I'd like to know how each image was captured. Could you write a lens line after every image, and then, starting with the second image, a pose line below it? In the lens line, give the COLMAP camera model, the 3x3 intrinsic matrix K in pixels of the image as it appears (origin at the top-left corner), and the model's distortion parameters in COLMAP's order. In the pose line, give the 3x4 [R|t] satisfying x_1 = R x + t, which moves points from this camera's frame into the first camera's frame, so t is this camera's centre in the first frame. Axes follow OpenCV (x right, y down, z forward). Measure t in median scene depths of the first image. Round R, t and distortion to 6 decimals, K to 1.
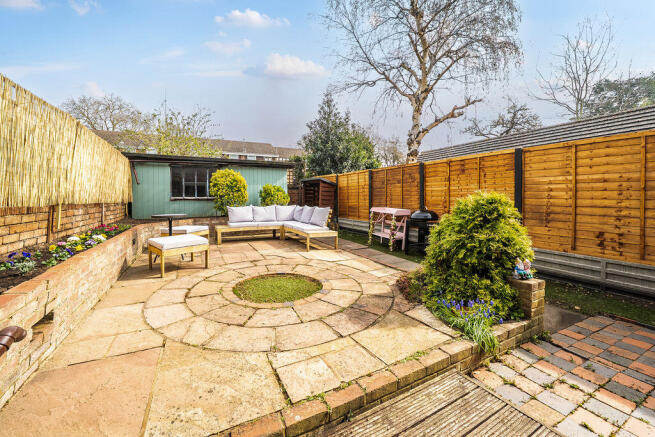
lens RADIAL K [[252.9, 0, 324.3], [0, 252.9, 202.5], [0, 0, 1]] dist [0.001690, 0.000141]
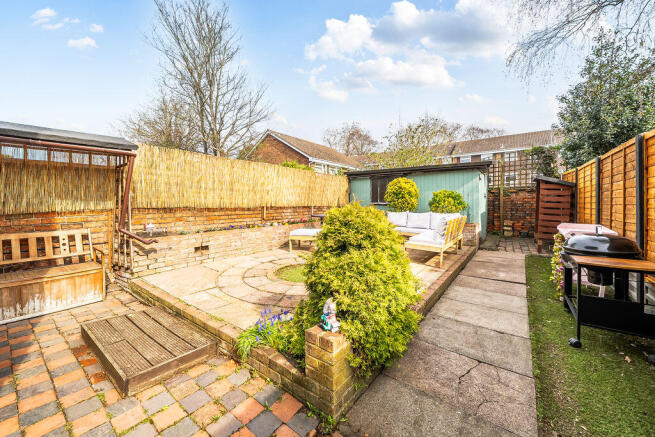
lens RADIAL K [[252.9, 0, 324.3], [0, 252.9, 202.5], [0, 0, 1]] dist [0.001690, 0.000141]
pose [[0.435633, 0.009450, -0.900075, 0.484872], [-0.021321, 0.999773, 0.000177, -0.017796], [0.899872, 0.019114, 0.435736, 0.229395]]
